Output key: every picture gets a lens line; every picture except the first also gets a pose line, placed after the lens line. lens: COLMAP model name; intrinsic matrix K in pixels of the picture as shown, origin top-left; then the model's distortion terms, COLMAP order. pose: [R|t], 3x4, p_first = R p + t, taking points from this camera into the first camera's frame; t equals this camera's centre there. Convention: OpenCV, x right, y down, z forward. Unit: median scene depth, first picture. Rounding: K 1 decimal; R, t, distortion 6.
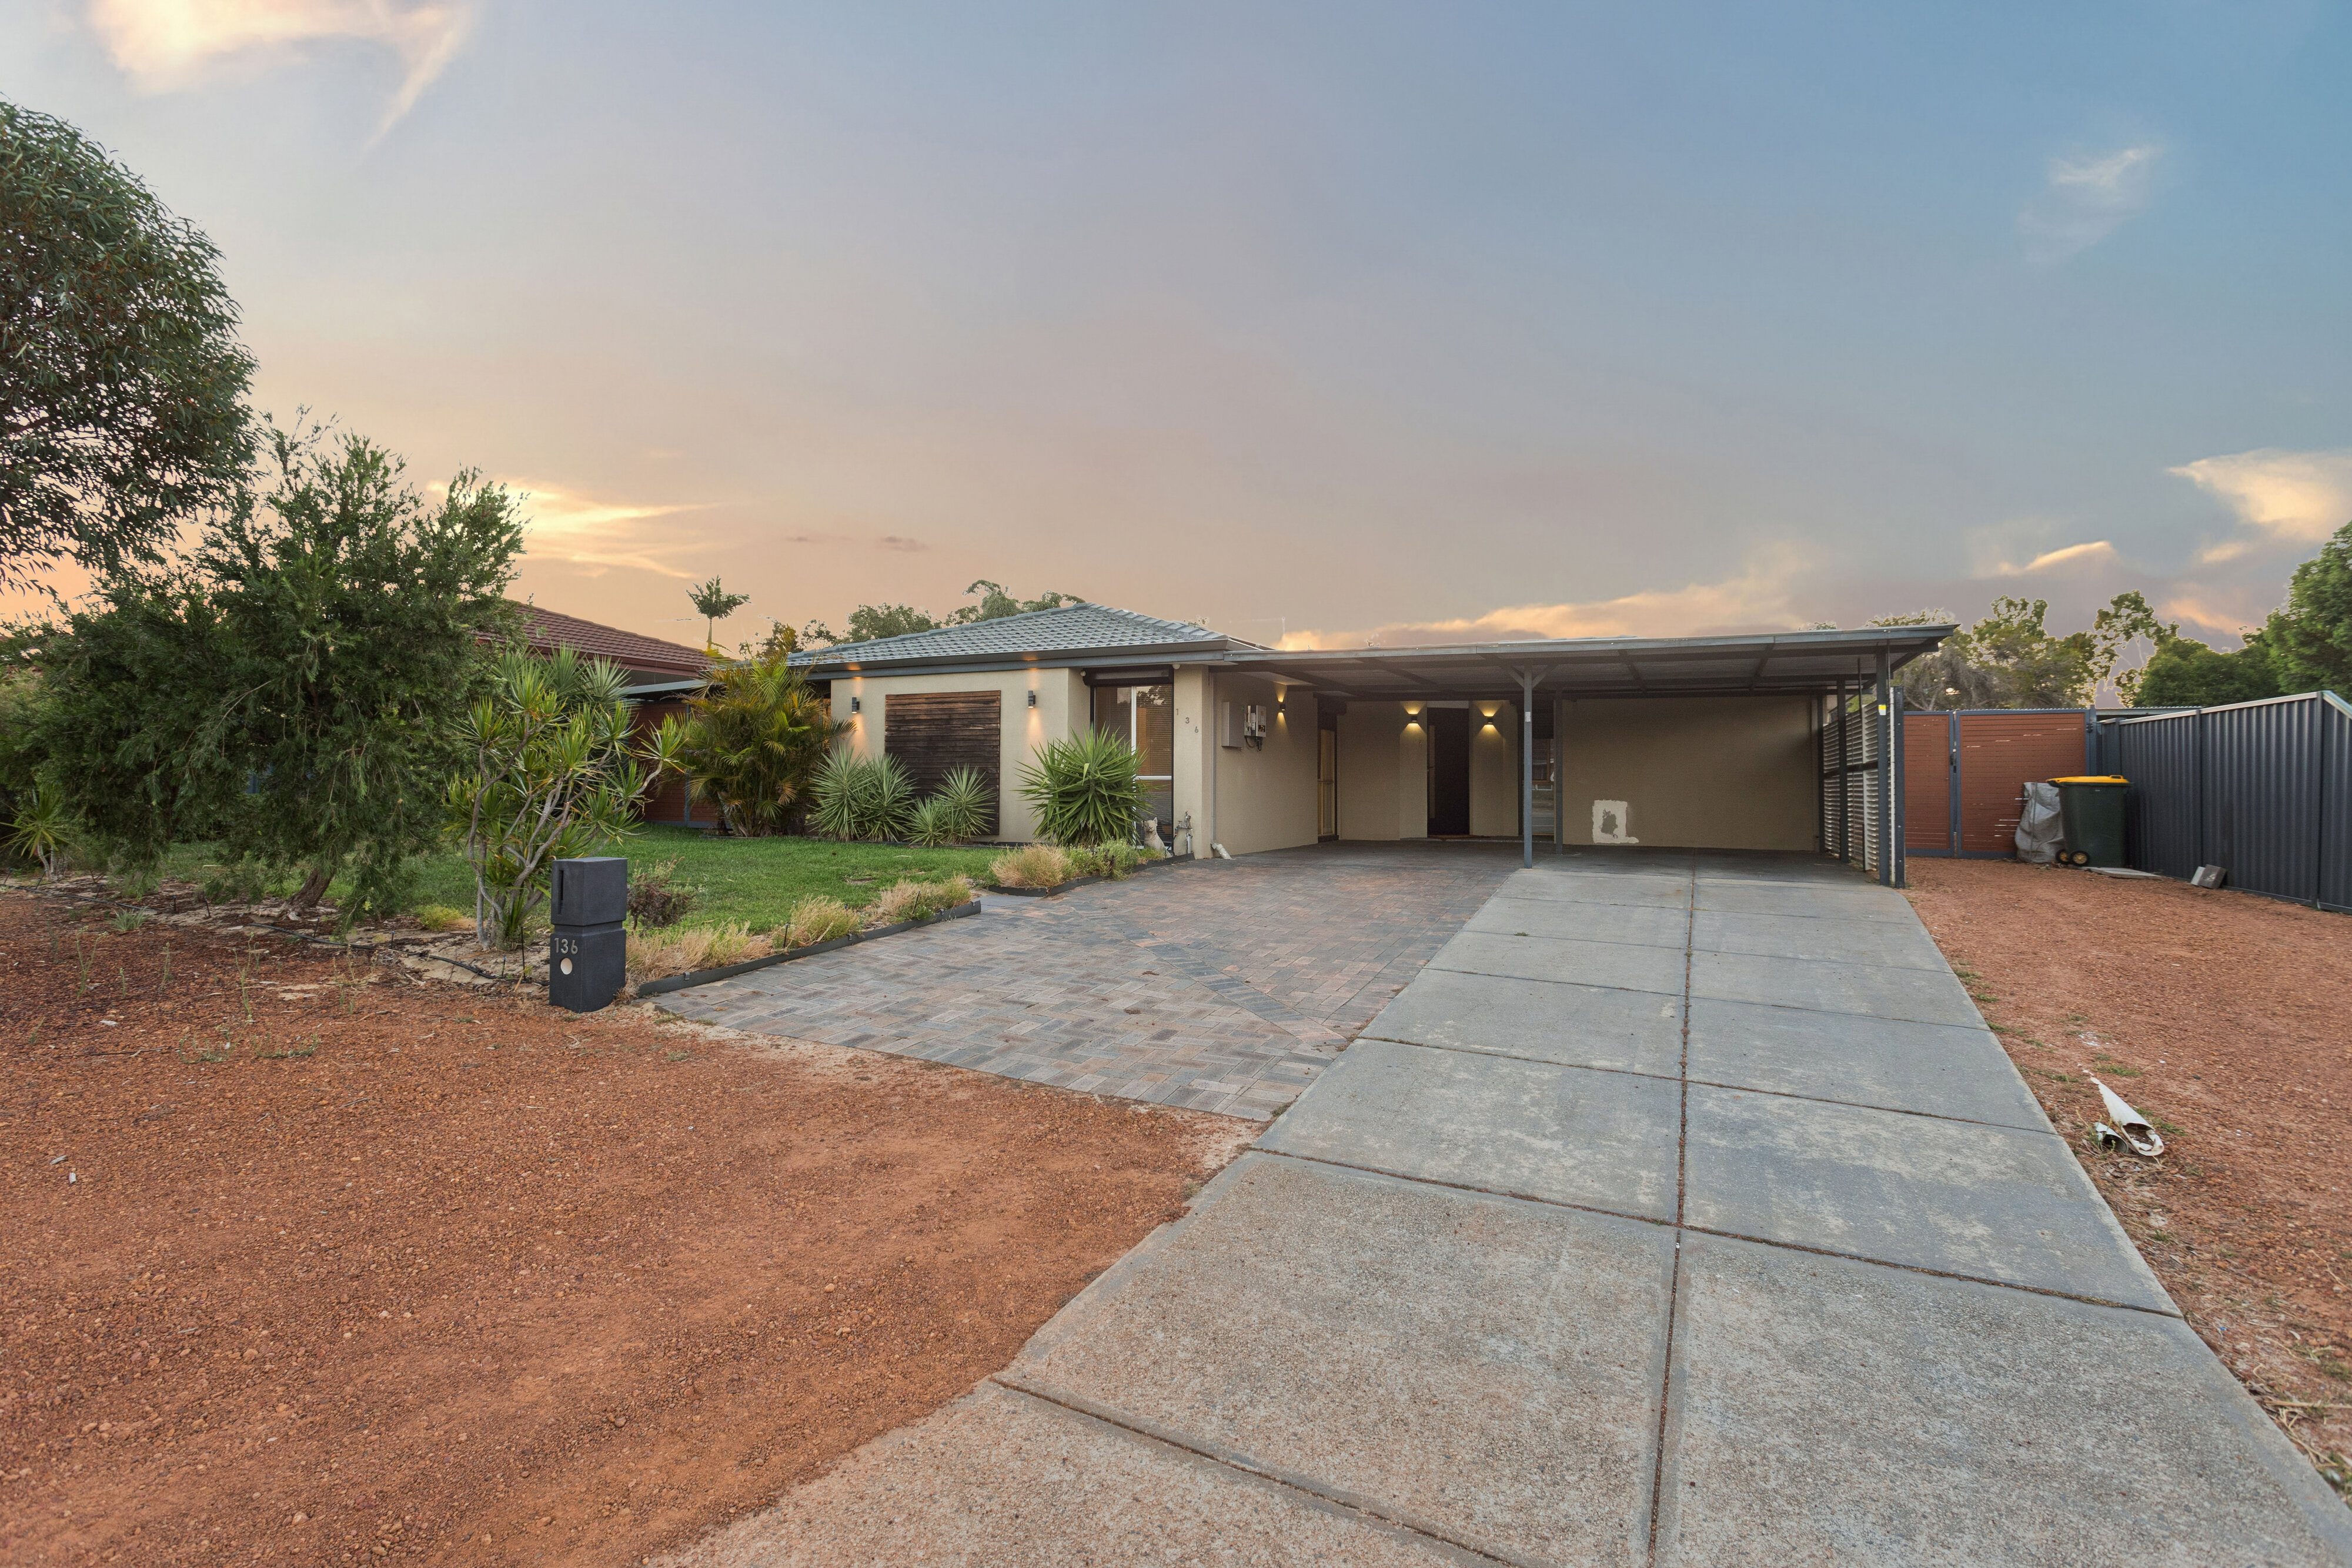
lens RADIAL K [[1118.8, 0, 1177.5], [0, 1118.8, 787.9], [0, 0, 1]] dist [0.003164, 0.000482]
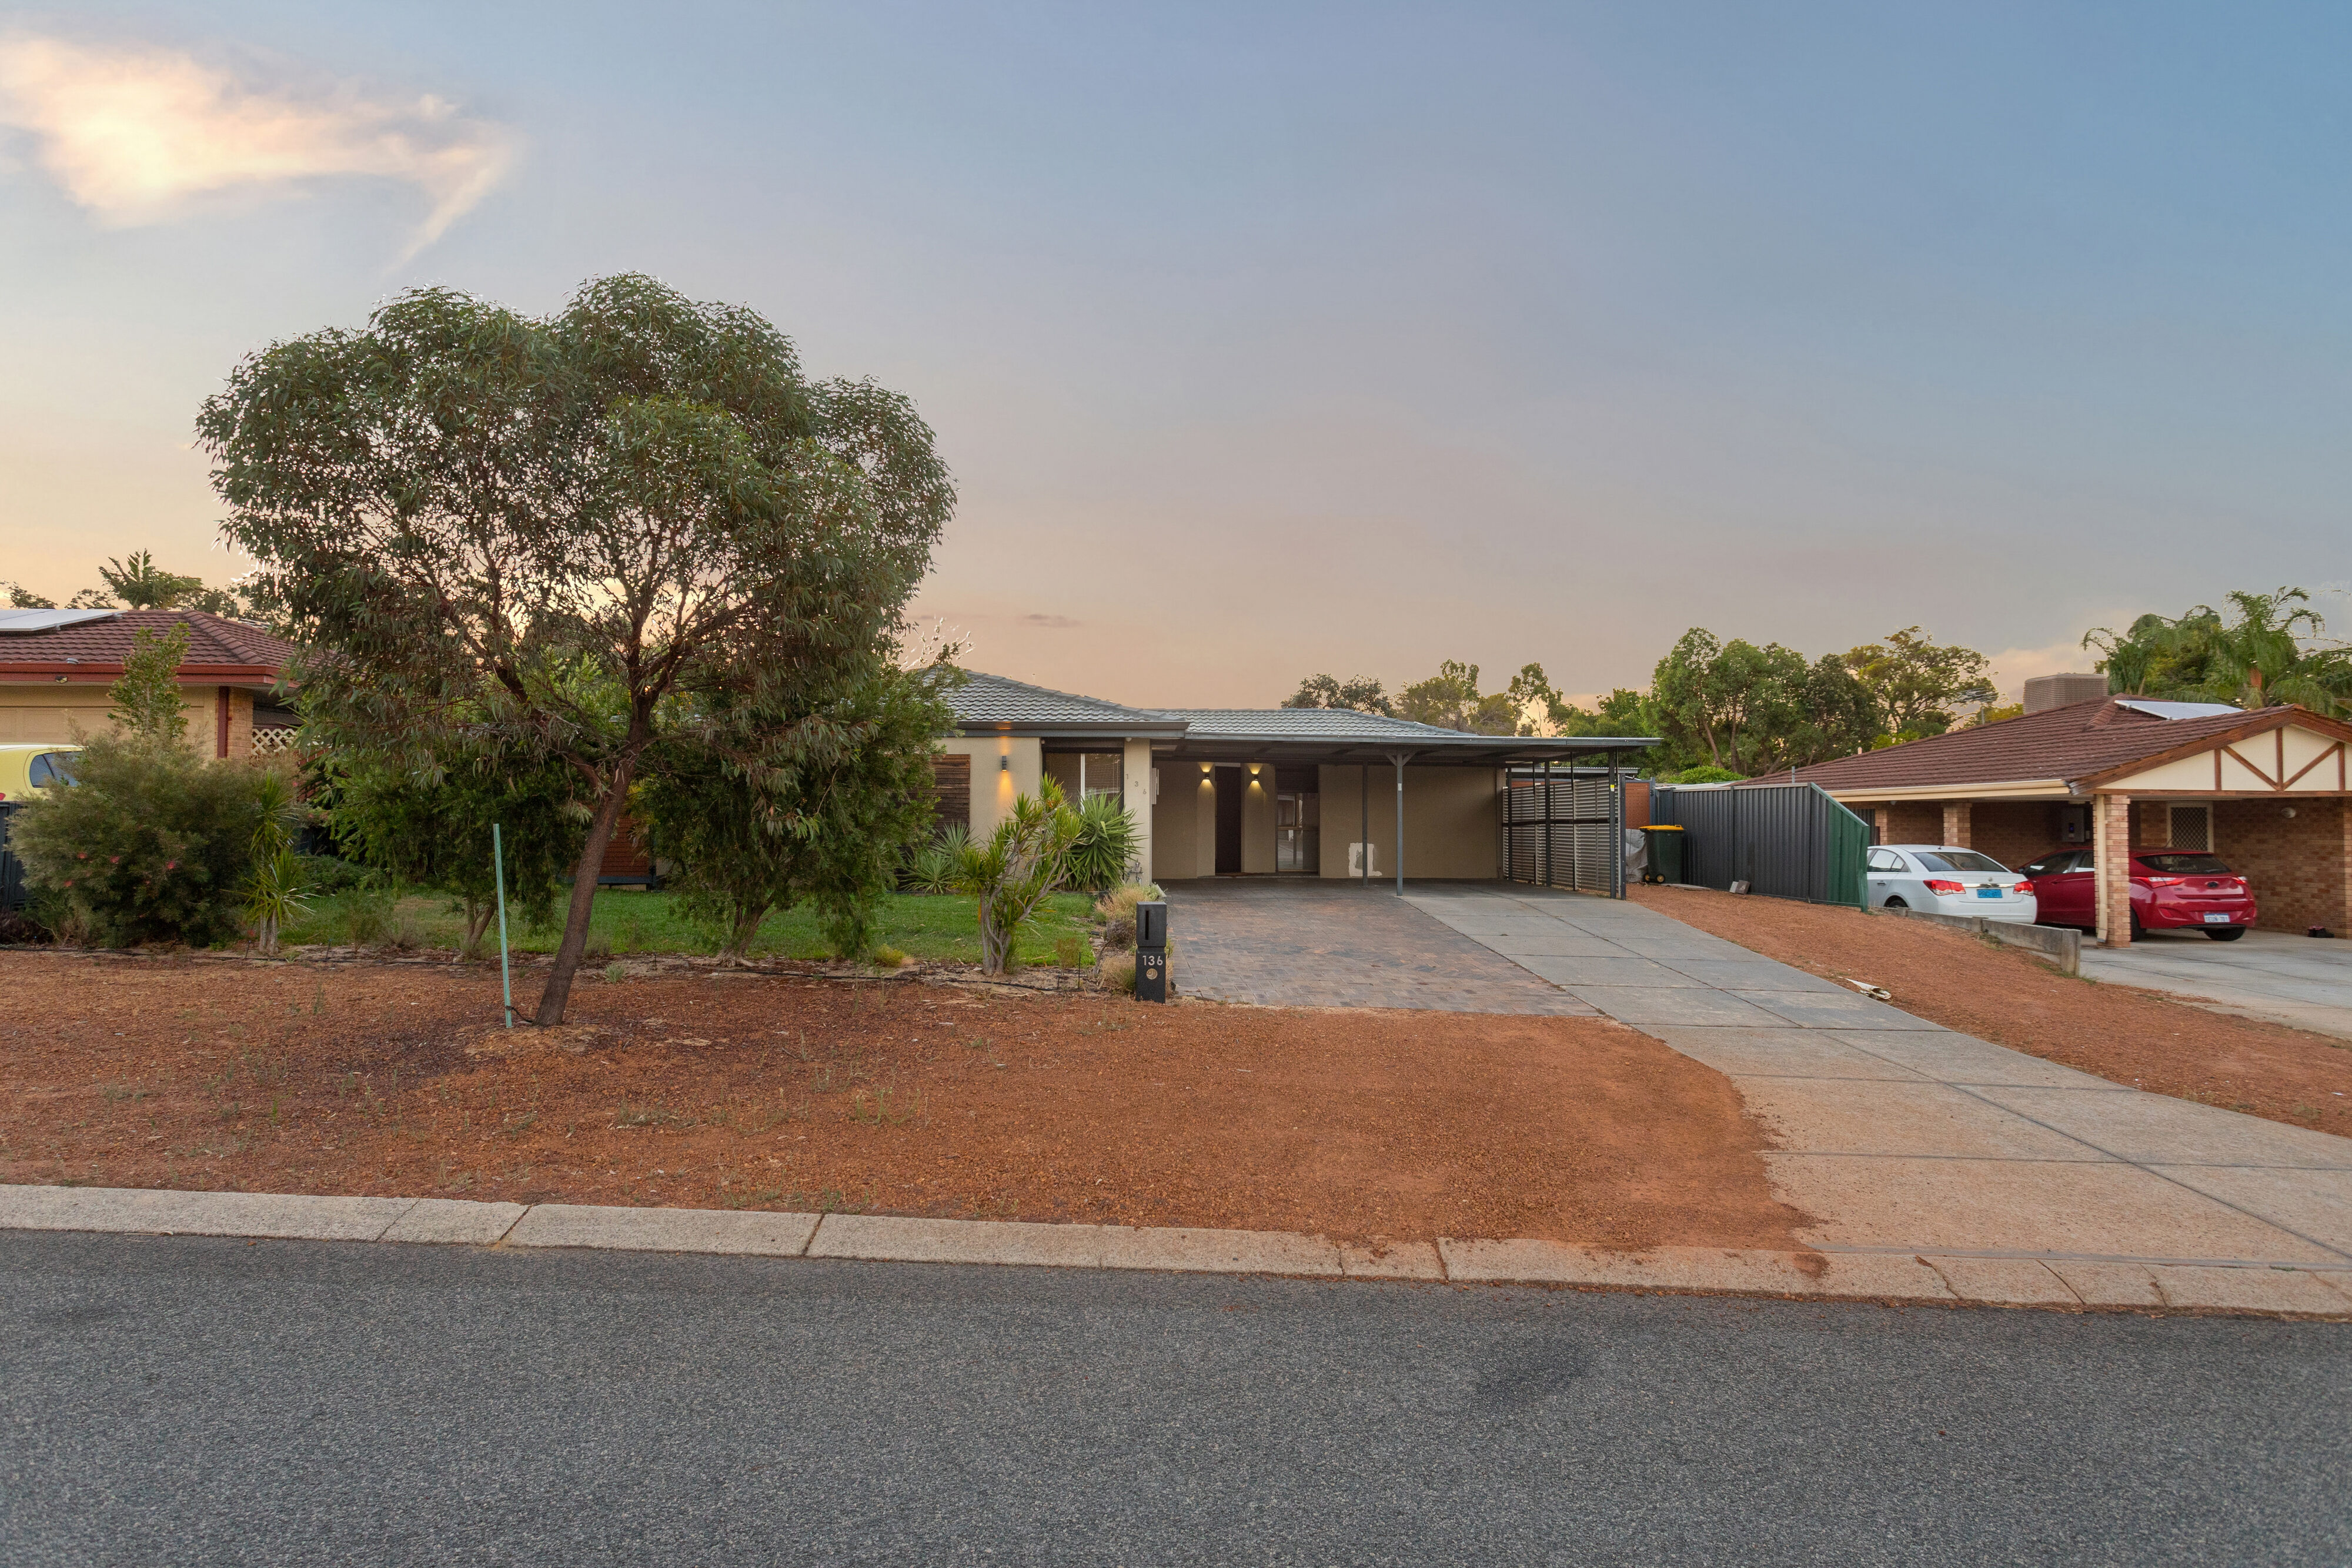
lens RADIAL K [[1316.8, 0, 1172.0], [0, 1316.8, 786.5], [0, 0, 1]] dist [0.005754, 0.000386]
pose [[0.879015, 0.007853, 0.476730, -0.613992], [0.003490, 0.999732, -0.022902, -0.023499], [-0.476782, 0.021795, 0.878751, -0.266516]]
